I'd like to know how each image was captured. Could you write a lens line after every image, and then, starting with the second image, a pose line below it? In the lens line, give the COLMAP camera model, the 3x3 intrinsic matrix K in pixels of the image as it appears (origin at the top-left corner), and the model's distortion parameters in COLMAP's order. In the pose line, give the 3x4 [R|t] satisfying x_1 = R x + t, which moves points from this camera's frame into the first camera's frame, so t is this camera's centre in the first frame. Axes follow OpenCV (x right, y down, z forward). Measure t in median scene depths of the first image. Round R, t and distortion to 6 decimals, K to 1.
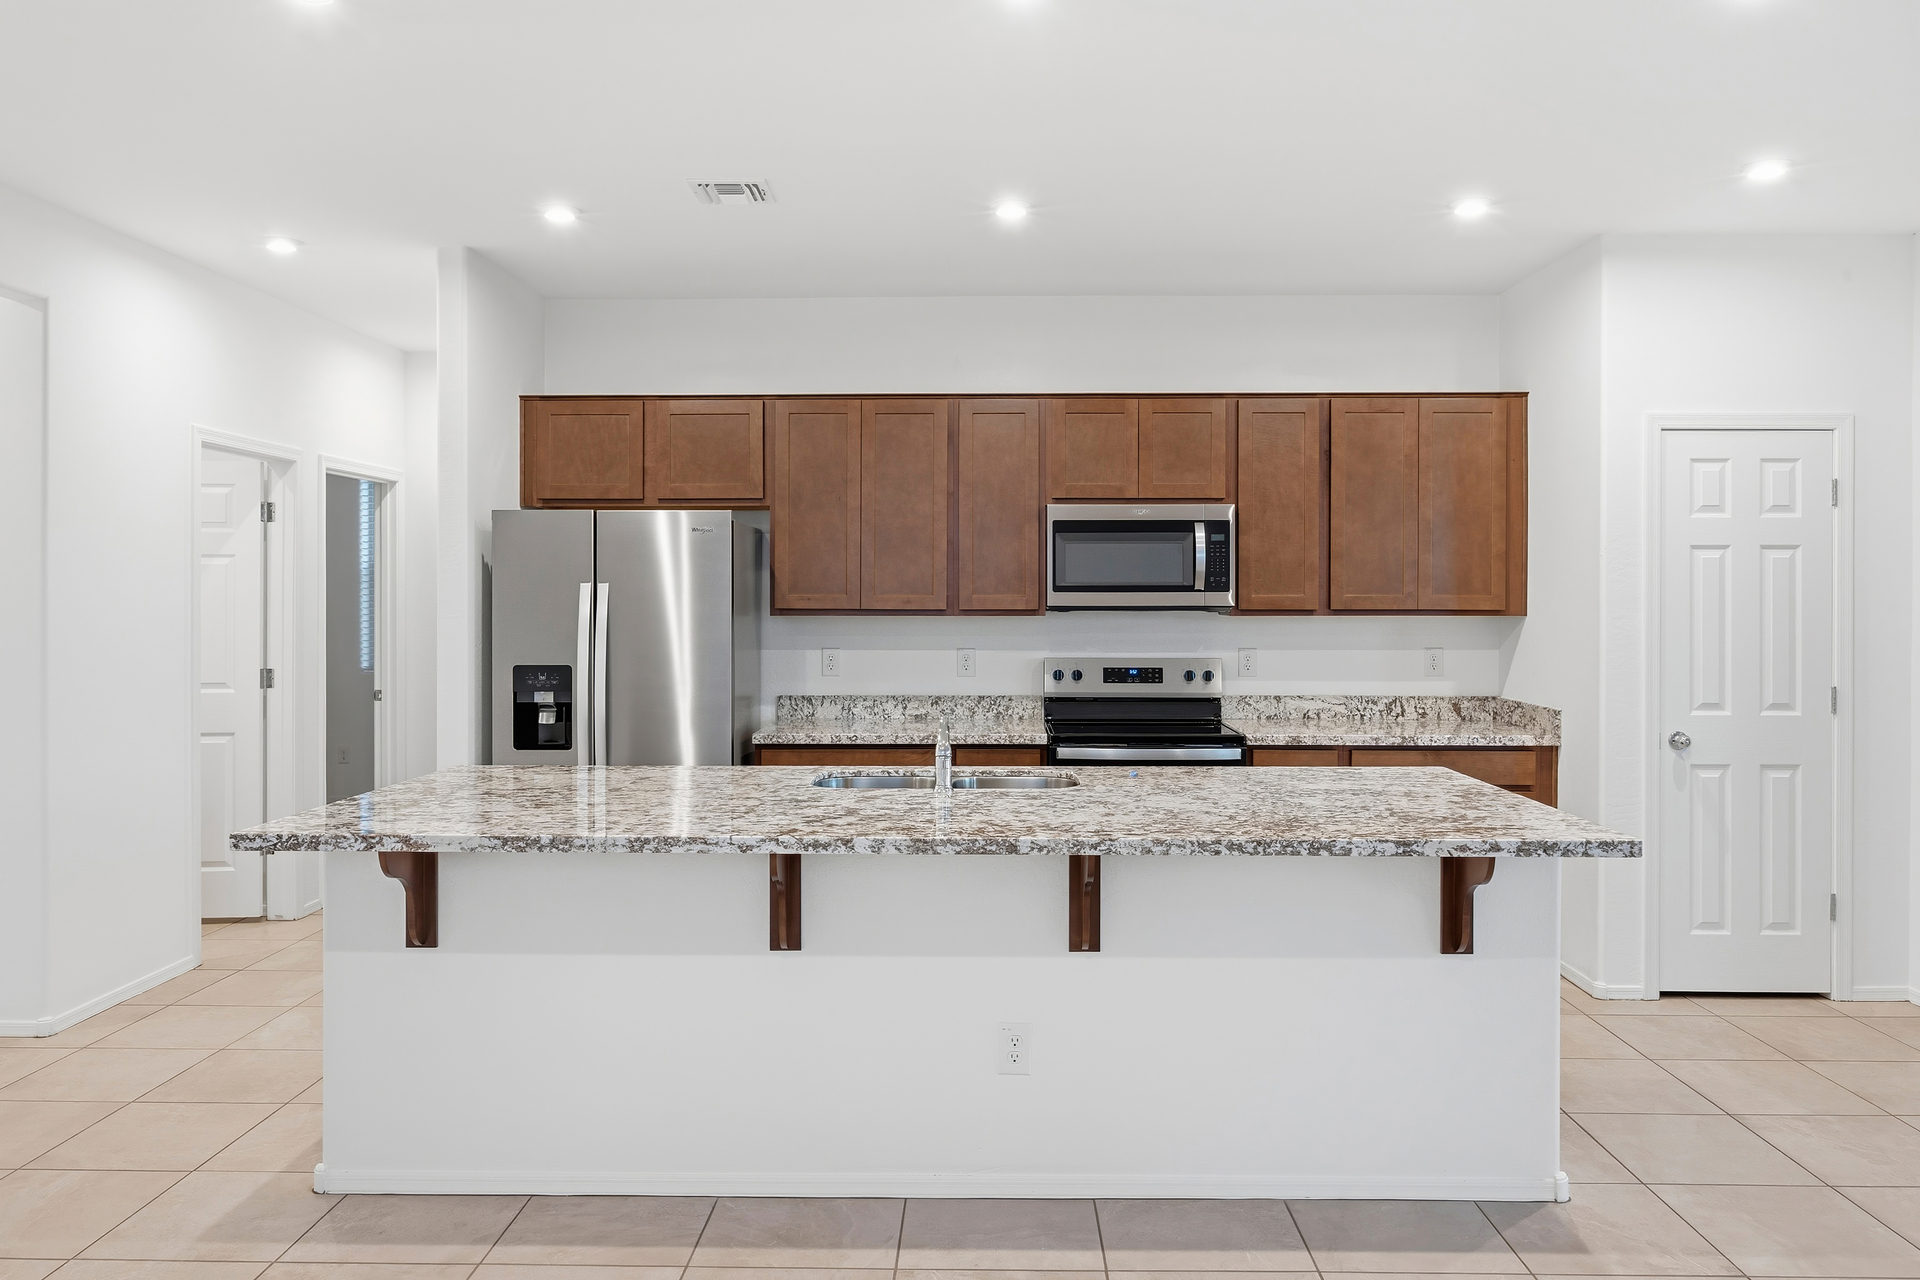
lens RADIAL K [[1341.5, 0, 959.4], [0, 1341.5, 594.9], [0, 0, 1]] dist [-0.002808, 0.001316]
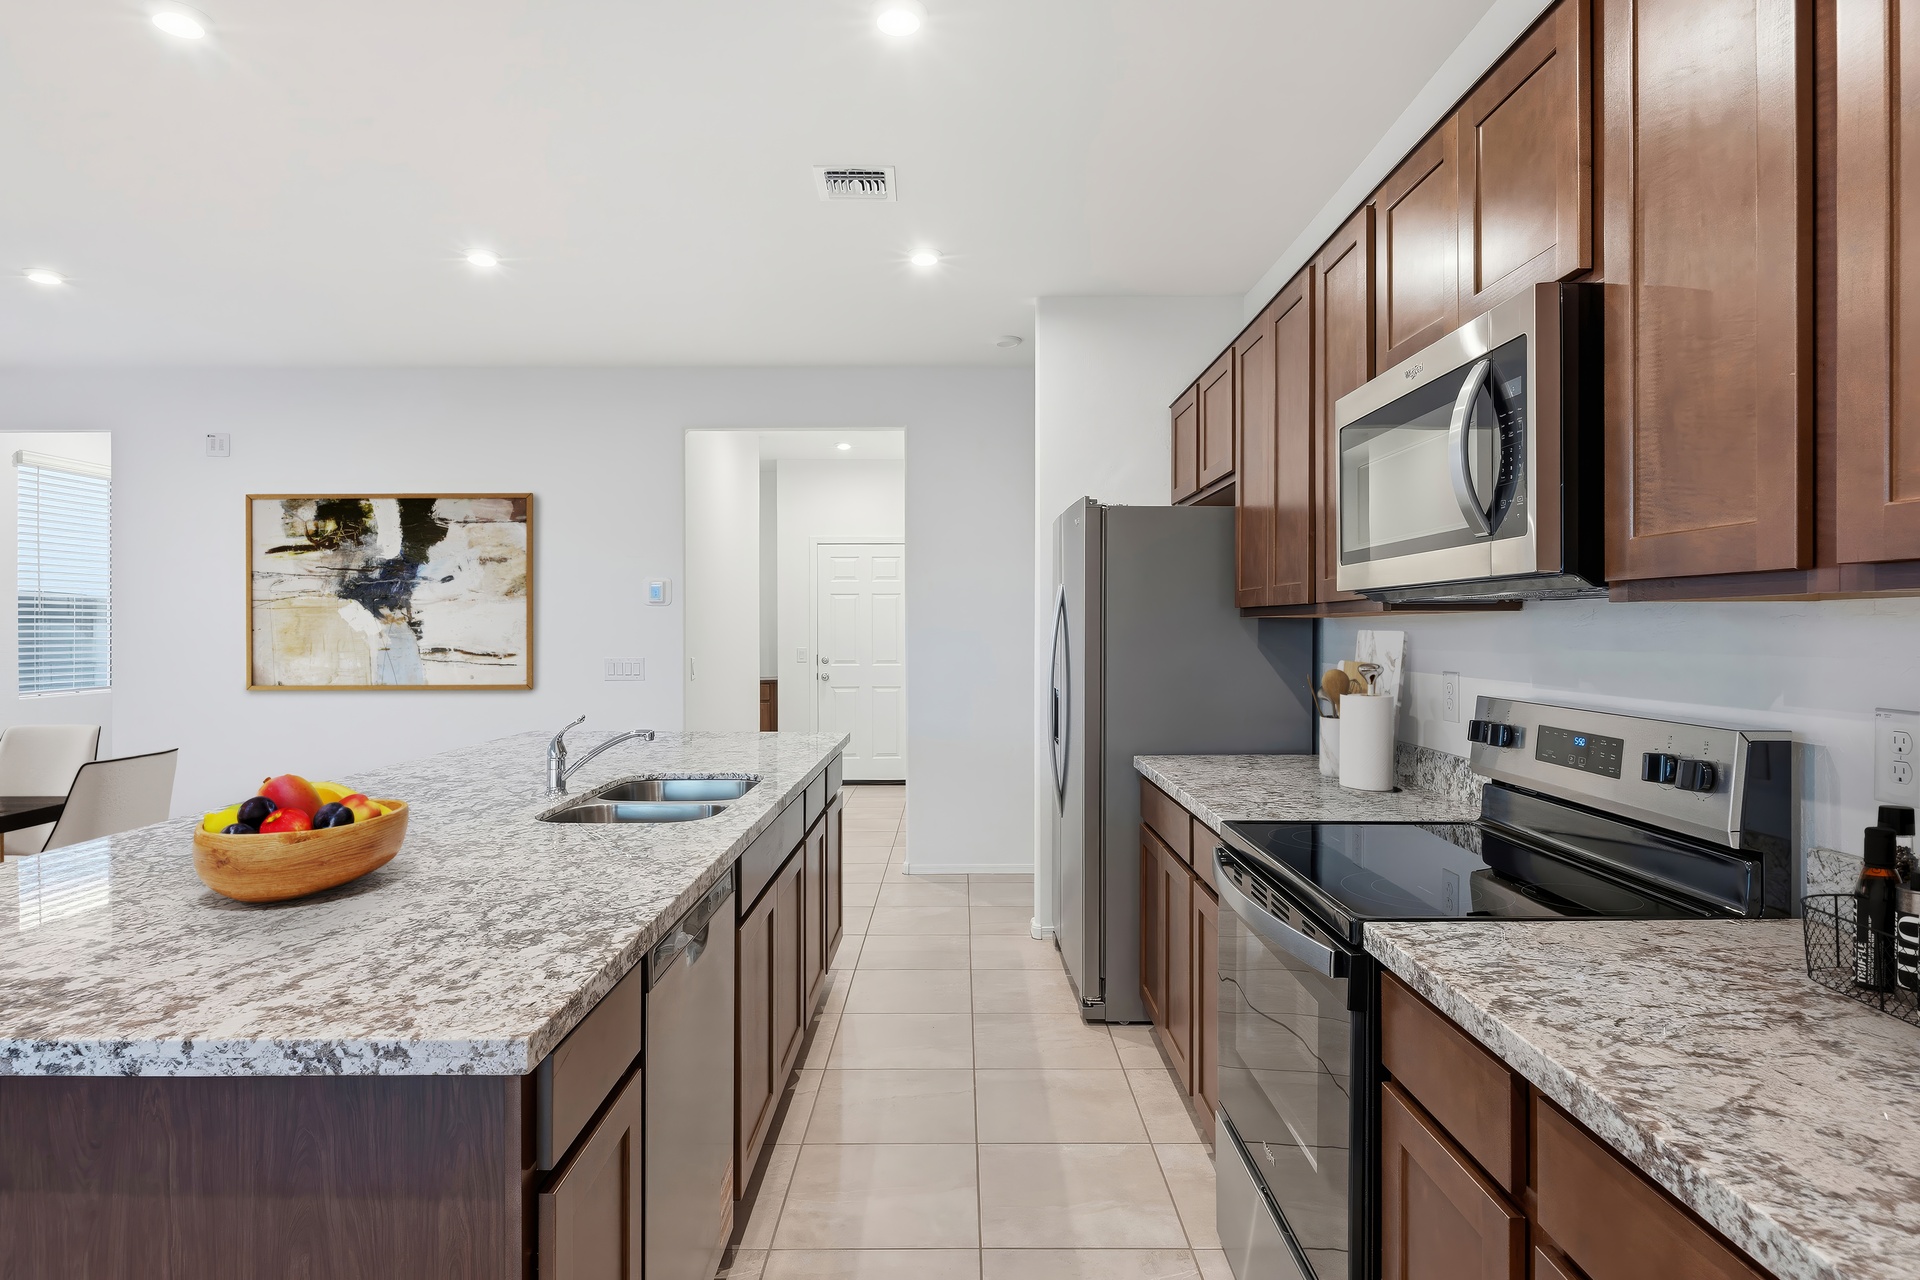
lens RADIAL K [[1023.6, 0, 960.0], [0, 1023.6, 640.0], [0, 0, 1]] dist [-0.001062, -0.000053]
pose [[0.024125, 0.009447, -0.999664, 0.461764], [0.003101, 0.999950, 0.009524, 0.022869], [0.999704, -0.003330, 0.024094, 0.832015]]
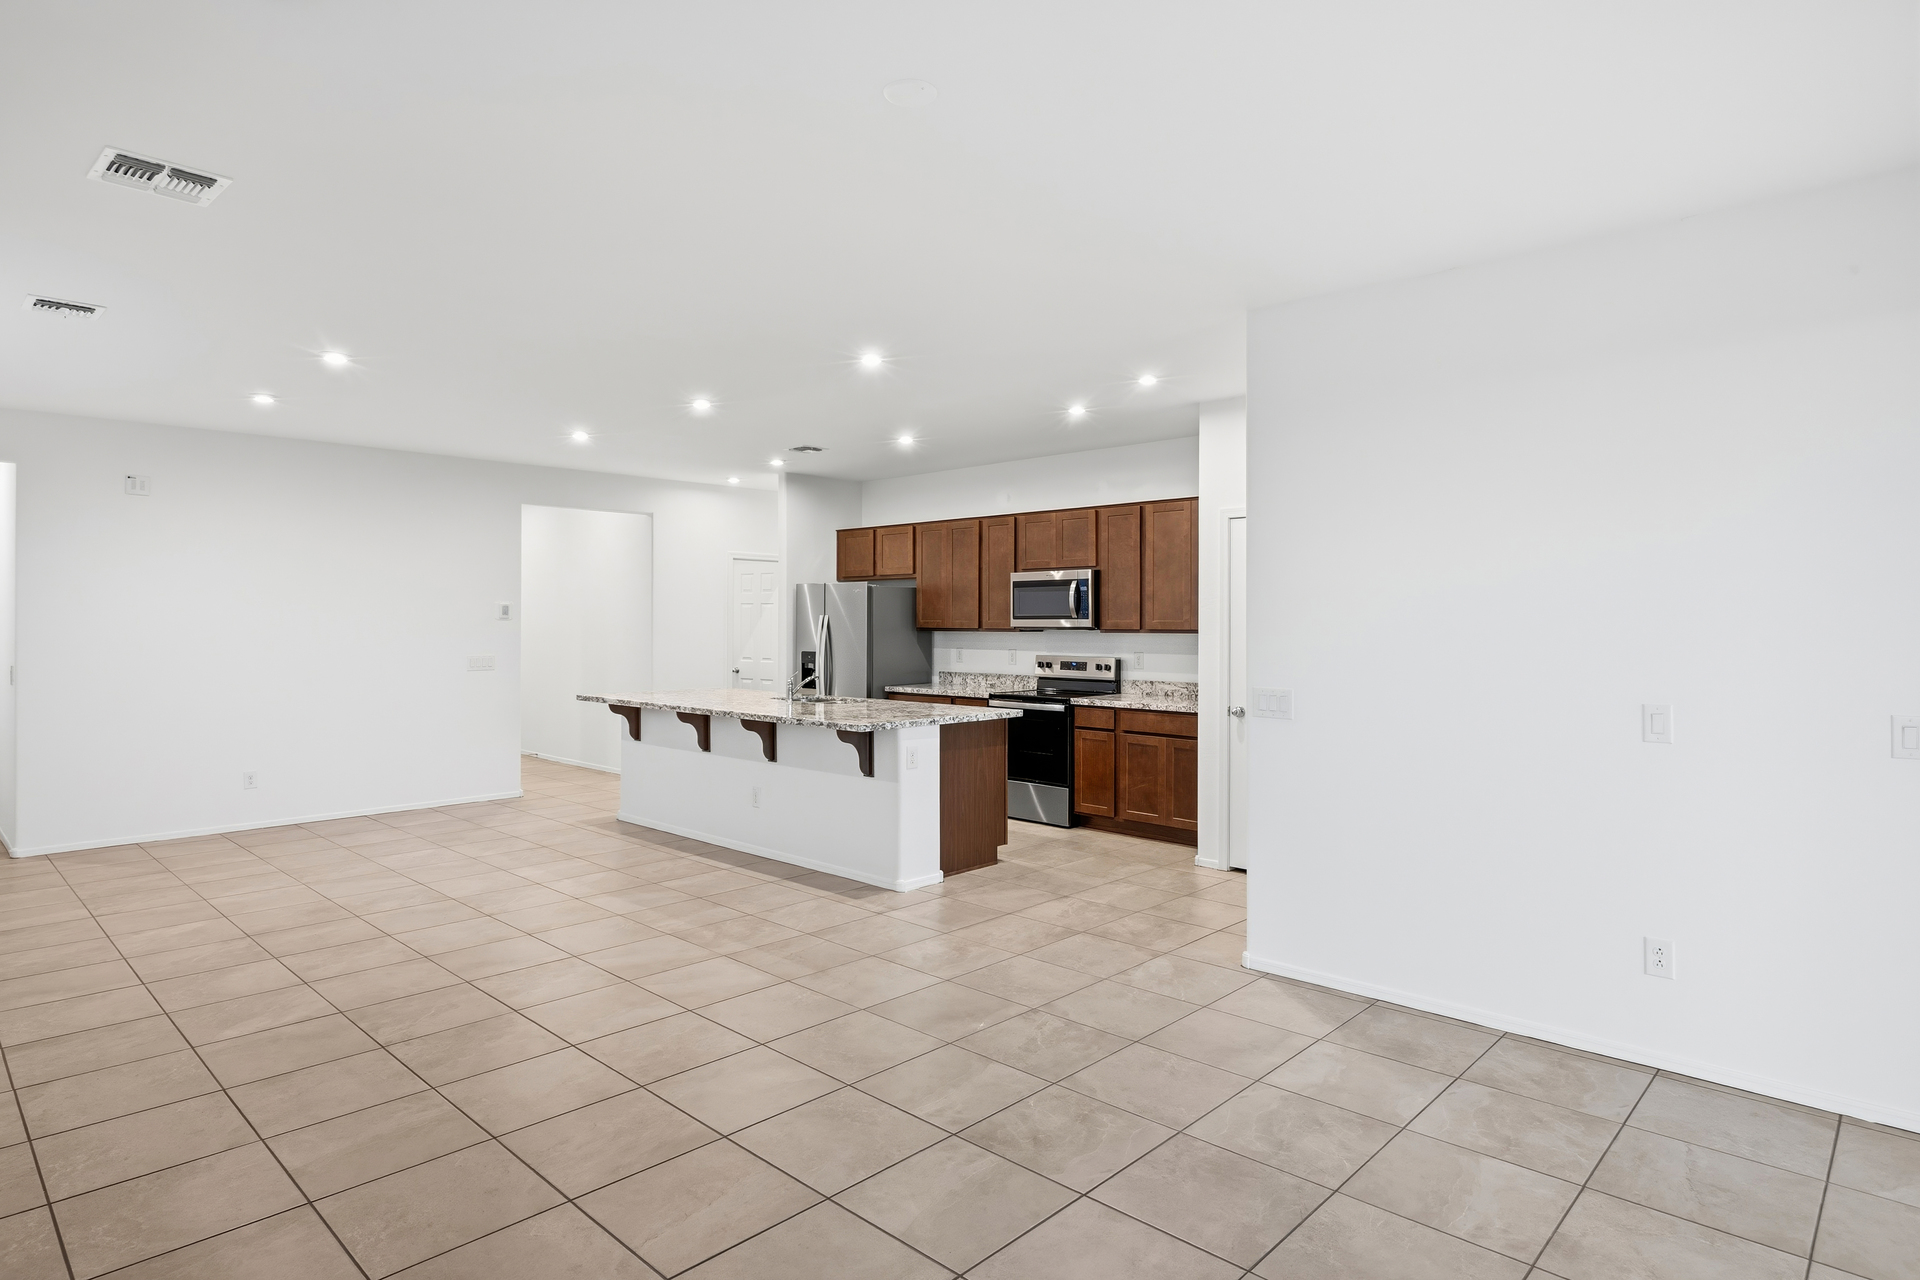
lens RADIAL K [[1023.6, 0, 960.0], [0, 1023.6, 640.0], [0, 0, 1]] dist [-0.001062, -0.000053]
pose [[0.742225, 0.013081, -0.670023, 0.964889], [0.000688, 0.999794, 0.020282, -0.002225], [0.670151, -0.015515, 0.742063, -0.112974]]
